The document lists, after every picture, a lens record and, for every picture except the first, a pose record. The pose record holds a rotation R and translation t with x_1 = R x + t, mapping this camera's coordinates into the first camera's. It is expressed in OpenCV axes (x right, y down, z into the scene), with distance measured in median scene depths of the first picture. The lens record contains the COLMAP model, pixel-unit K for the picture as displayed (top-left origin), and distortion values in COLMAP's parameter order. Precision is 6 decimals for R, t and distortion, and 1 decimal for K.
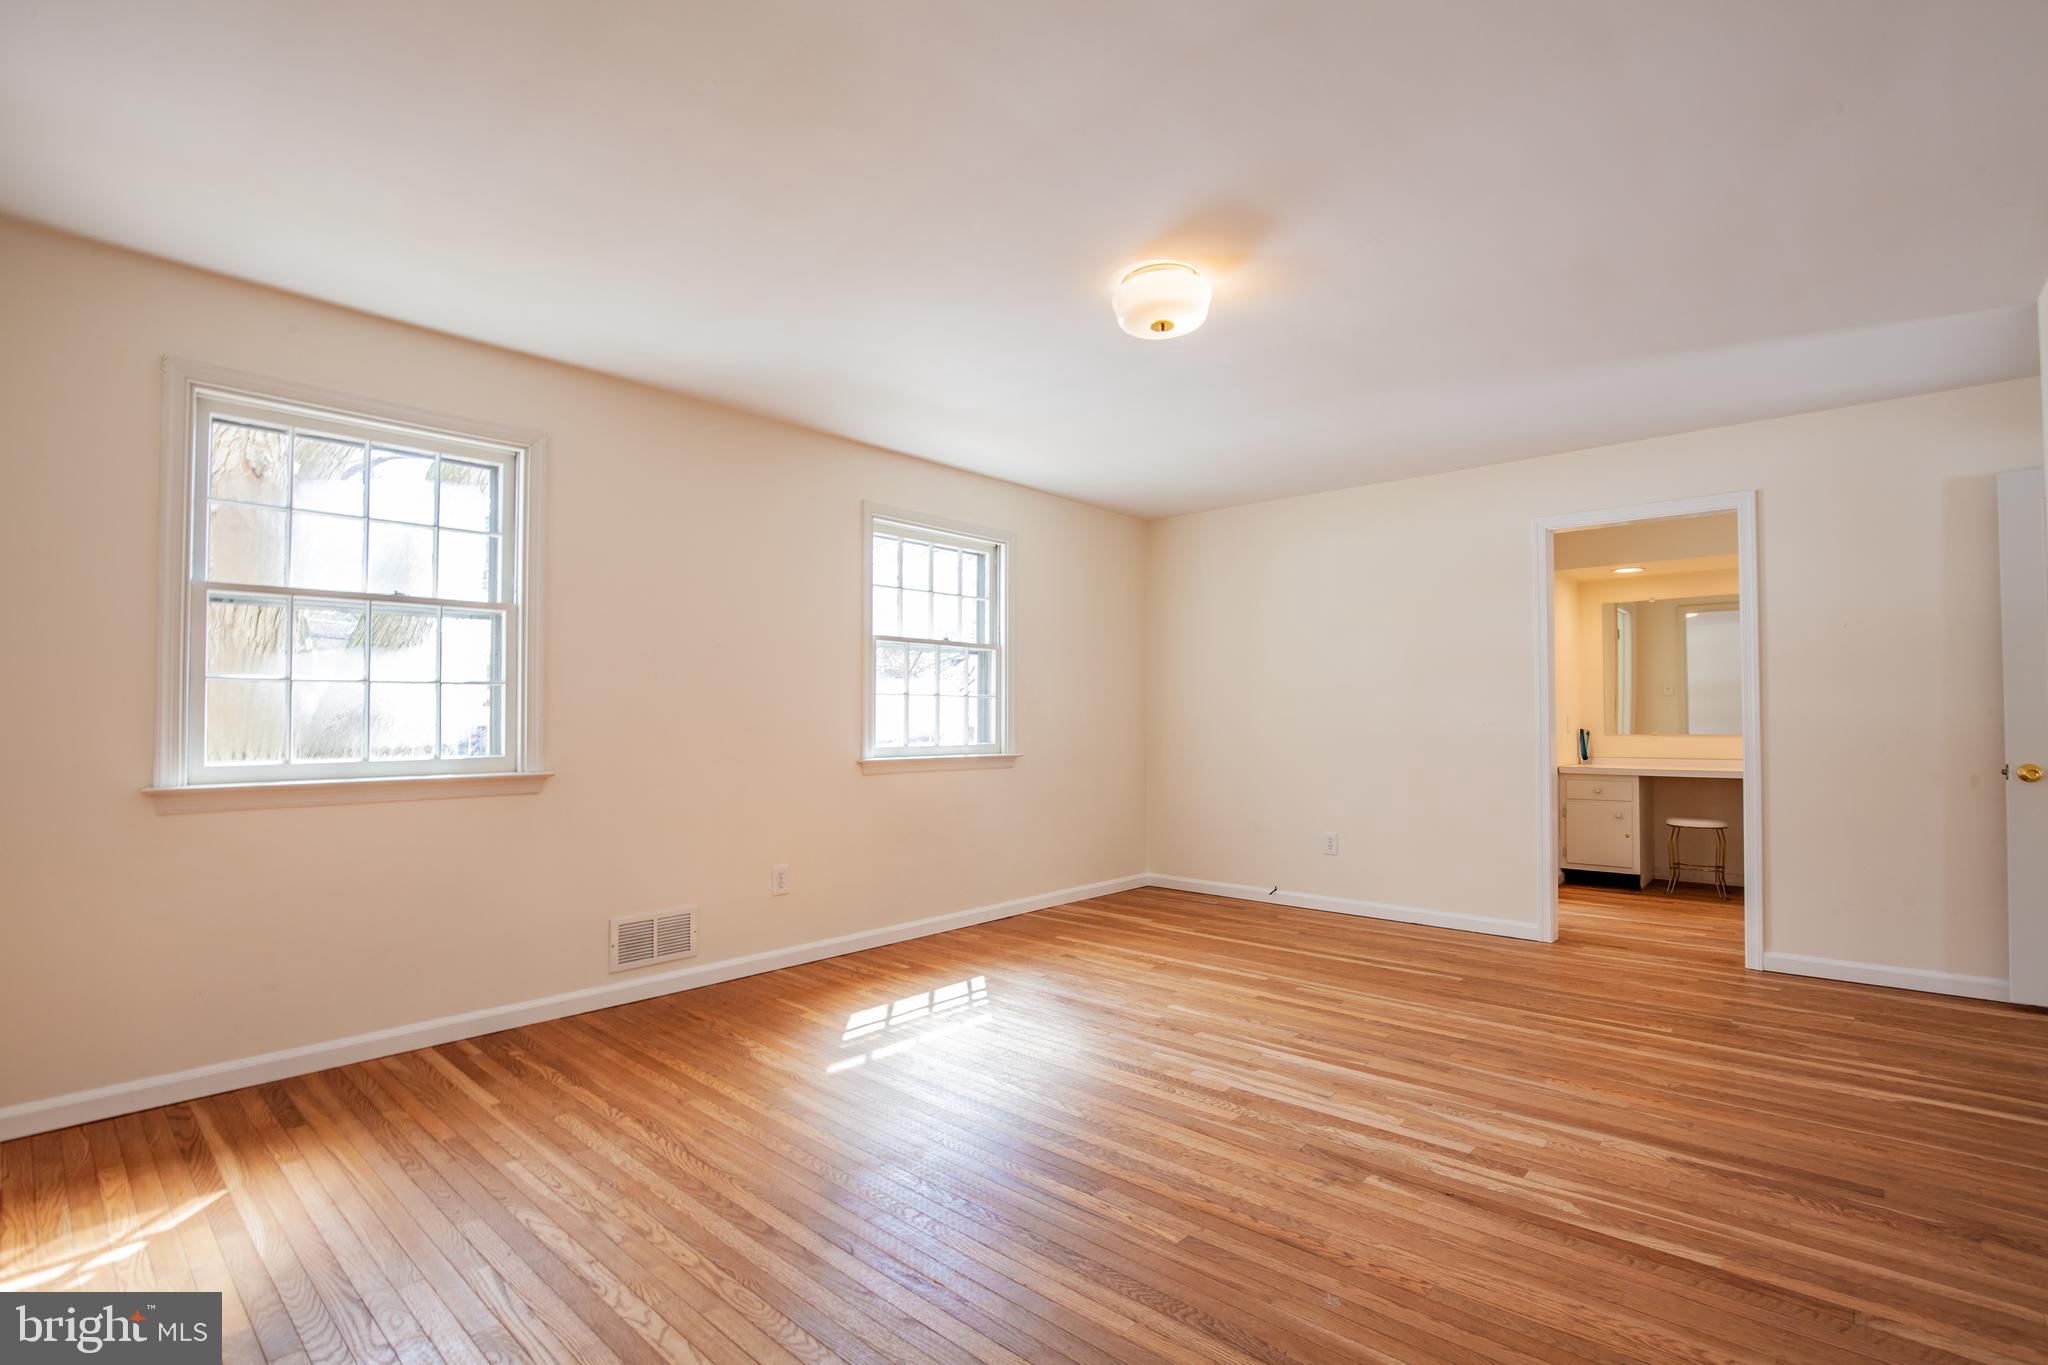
lens RADIAL K [[939.4, 0, 1040.5], [0, 939.4, 692.7], [0, 0, 1]] dist [-0.032370, 0.006451]
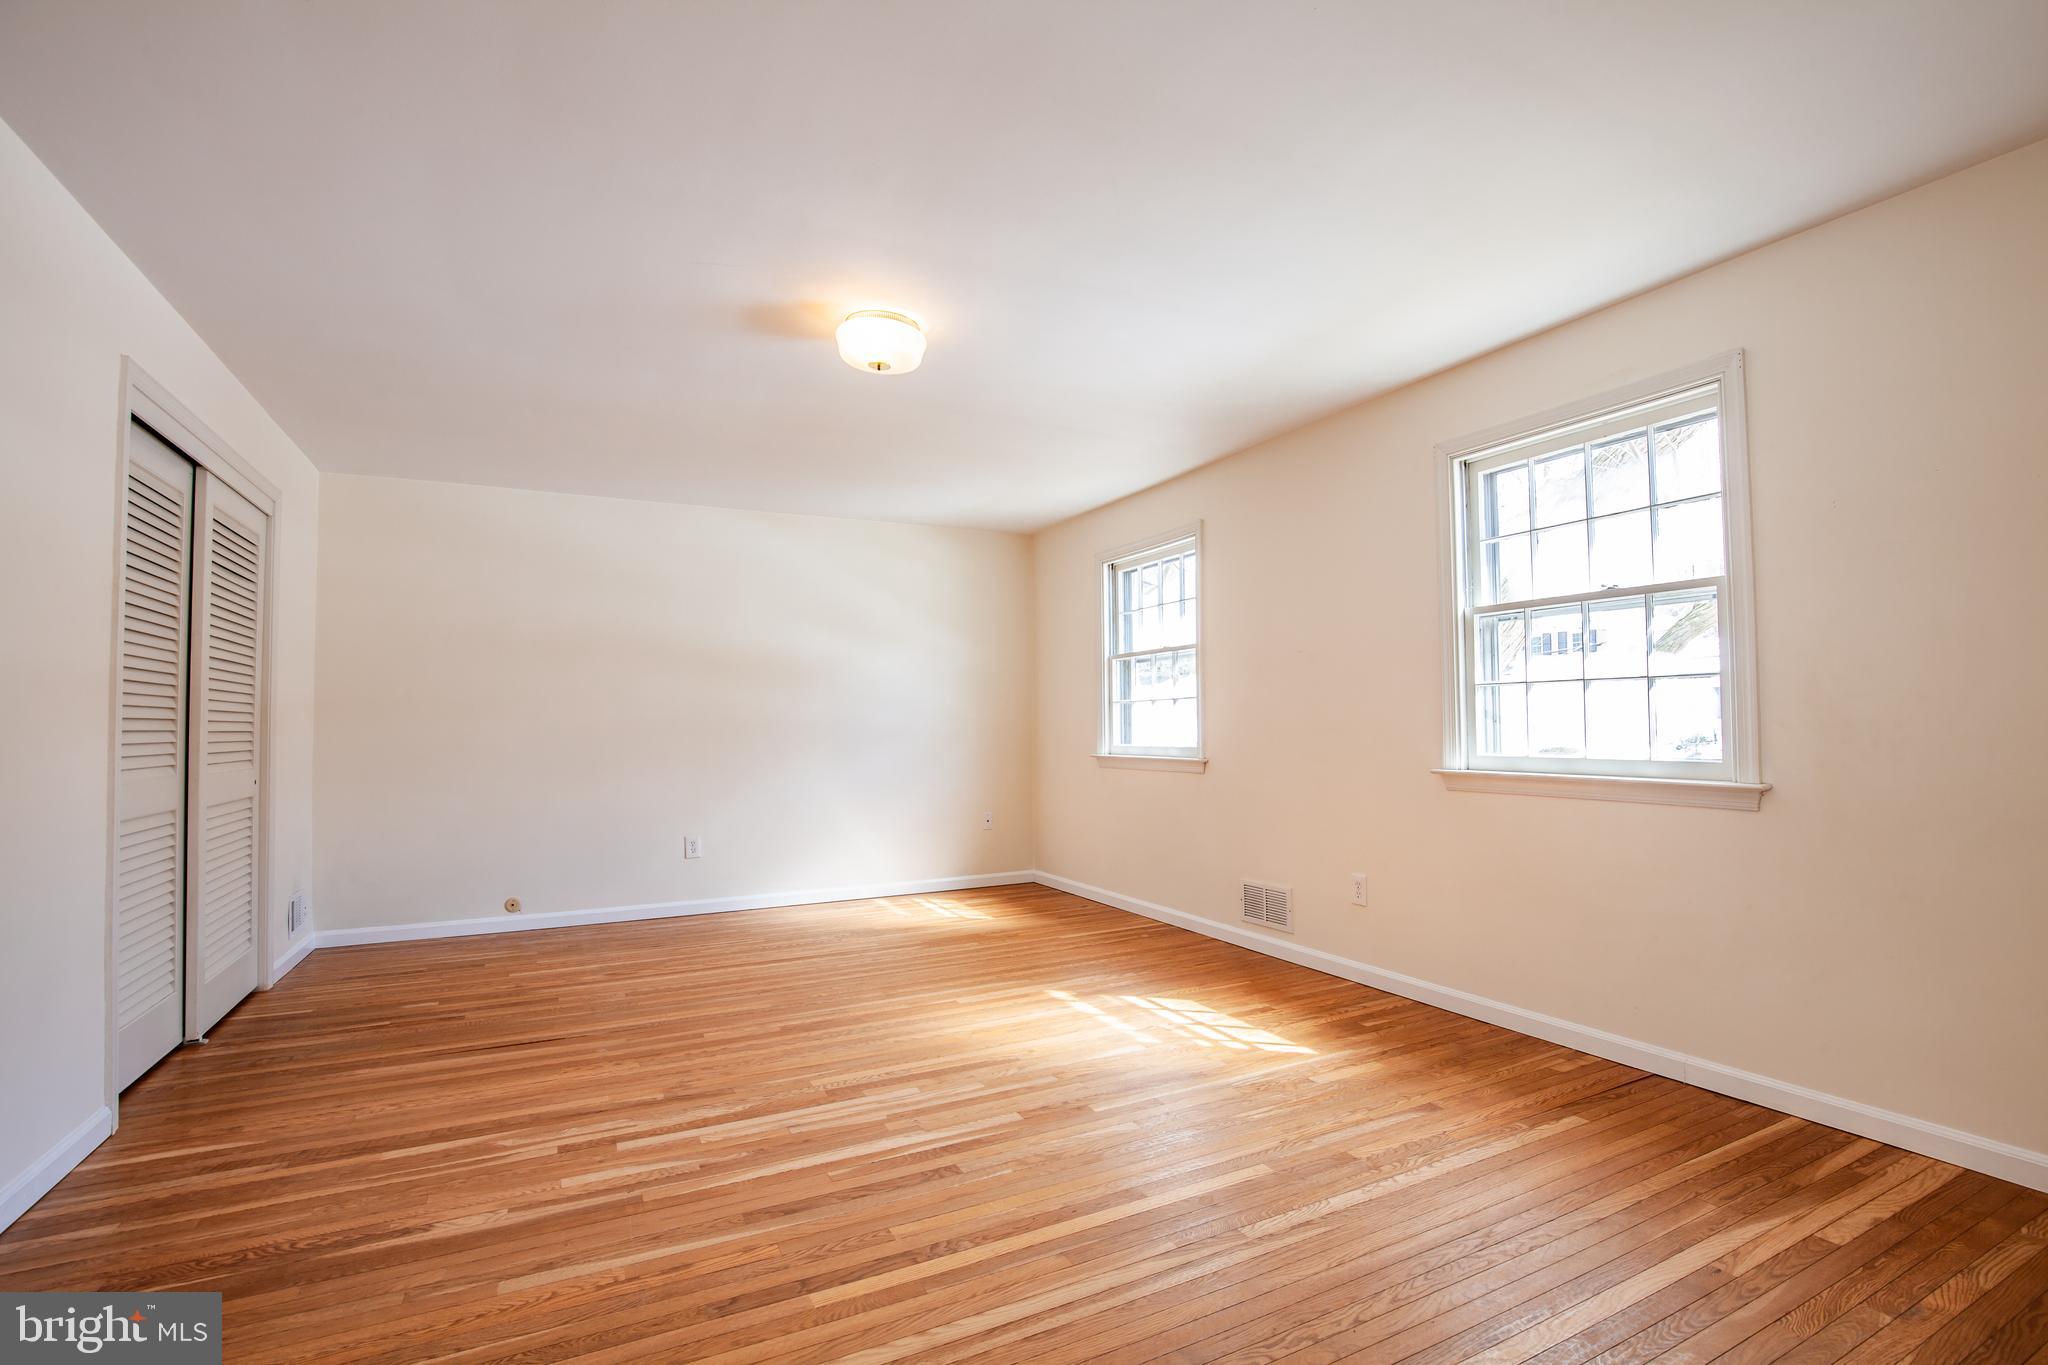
lens RADIAL K [[939.4, 0, 1040.5], [0, 939.4, 692.7], [0, 0, 1]] dist [-0.032370, 0.006451]
pose [[-0.354953, -0.028485, -0.934450, 0.916183], [0.036387, 0.998357, -0.044255, 0.038629], [0.934176, -0.049711, -0.353334, 1.313680]]
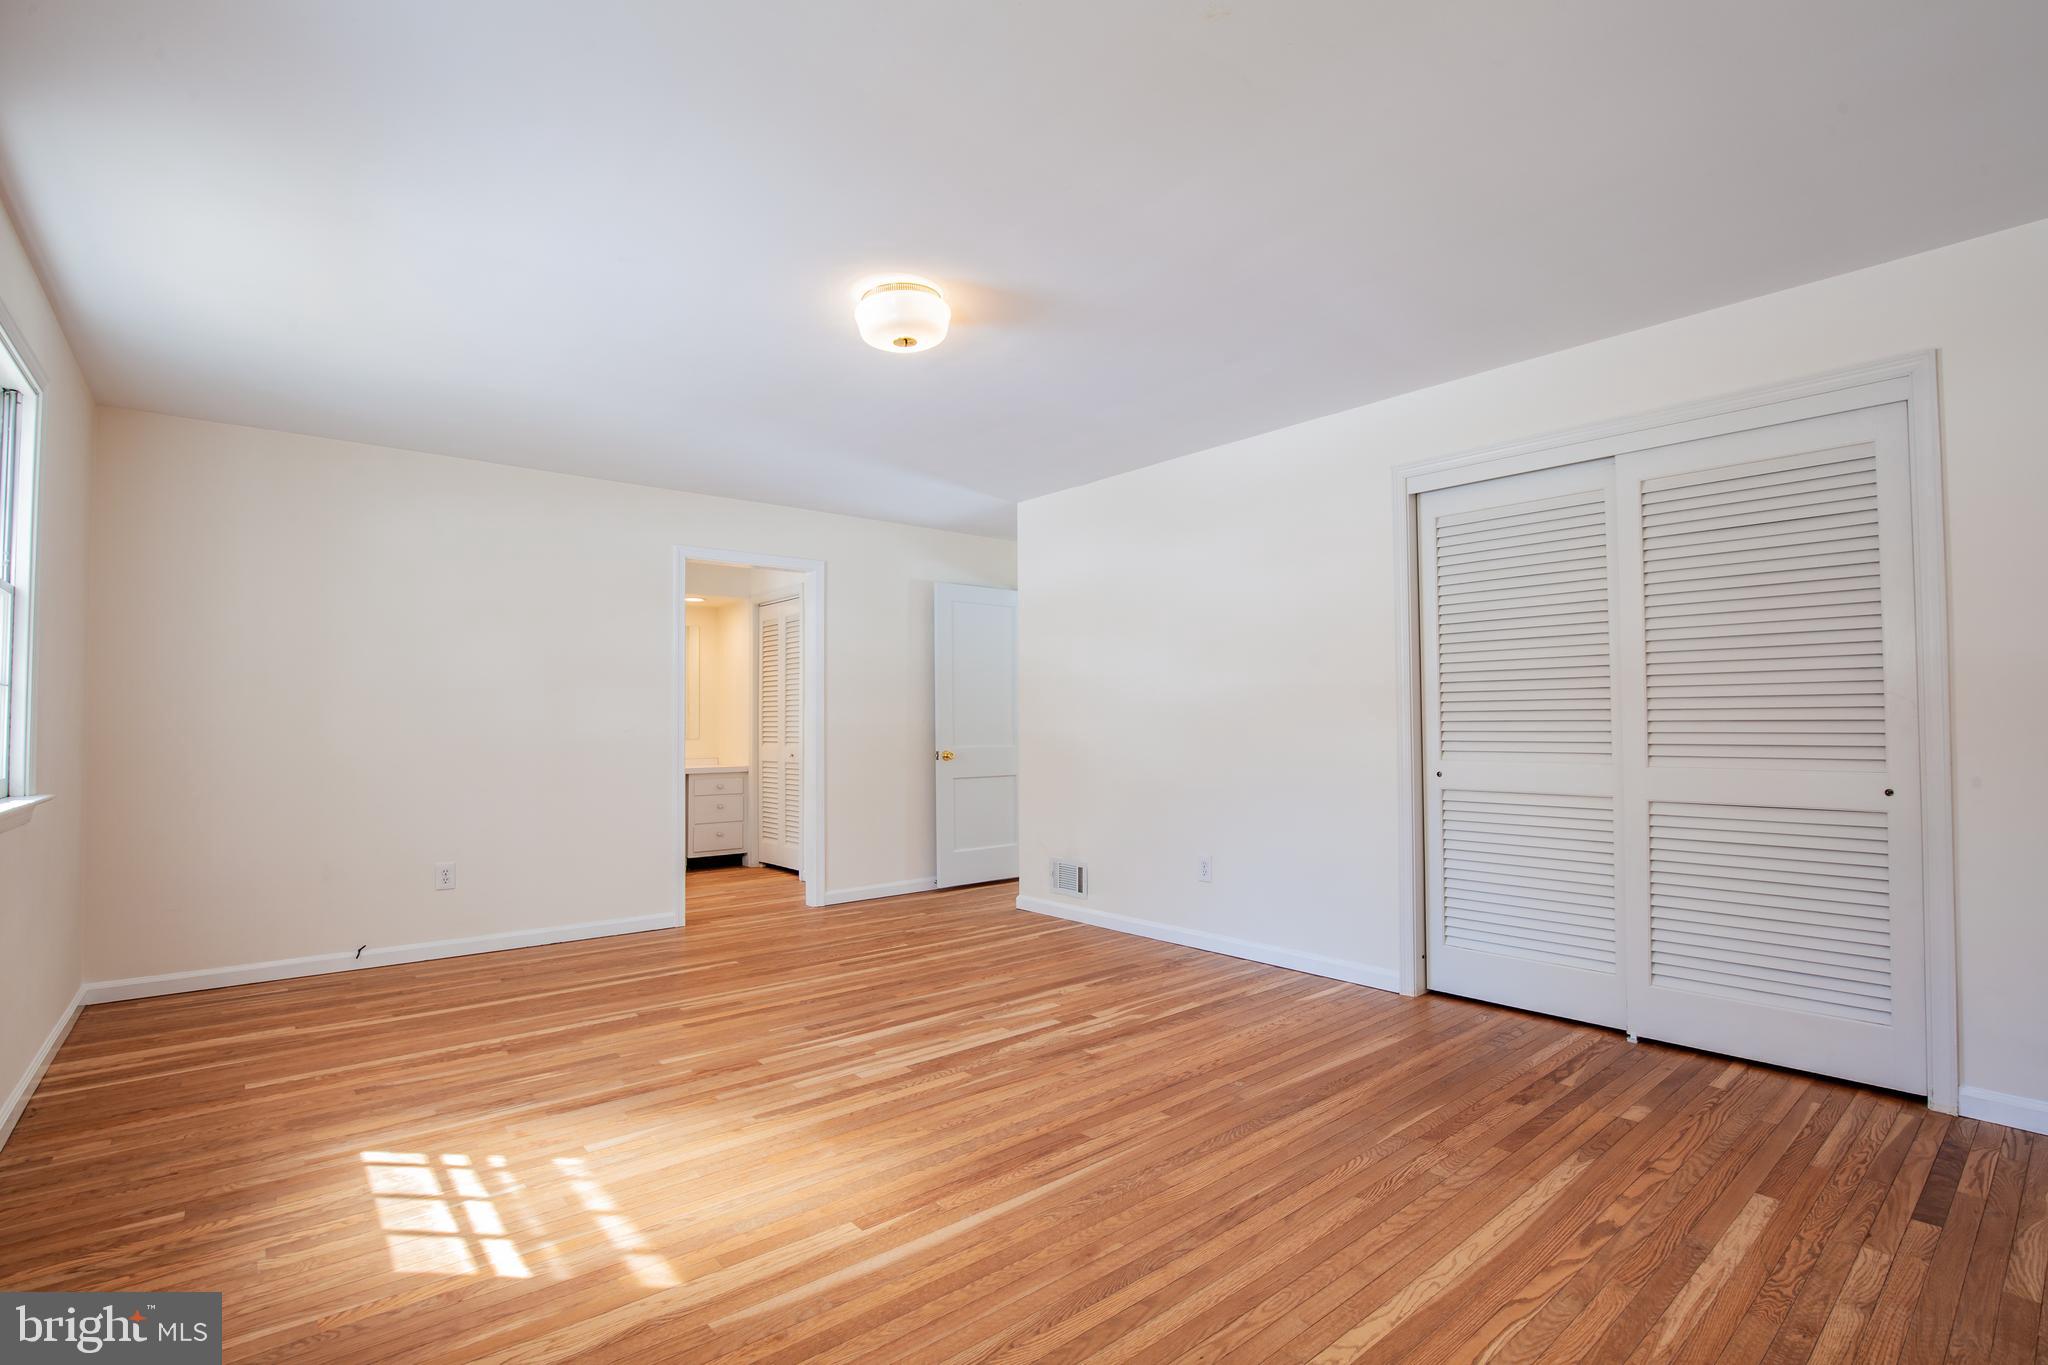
lens RADIAL K [[948.8, 0, 1026.7], [0, 948.8, 693.2], [0, 0, 1]] dist [-0.024543, 0.000578]
pose [[0.148536, 0.031491, 0.988405, -0.734231], [-0.021446, 0.999360, -0.028617, 0.017729], [-0.988674, -0.016947, 0.149117, 0.600865]]
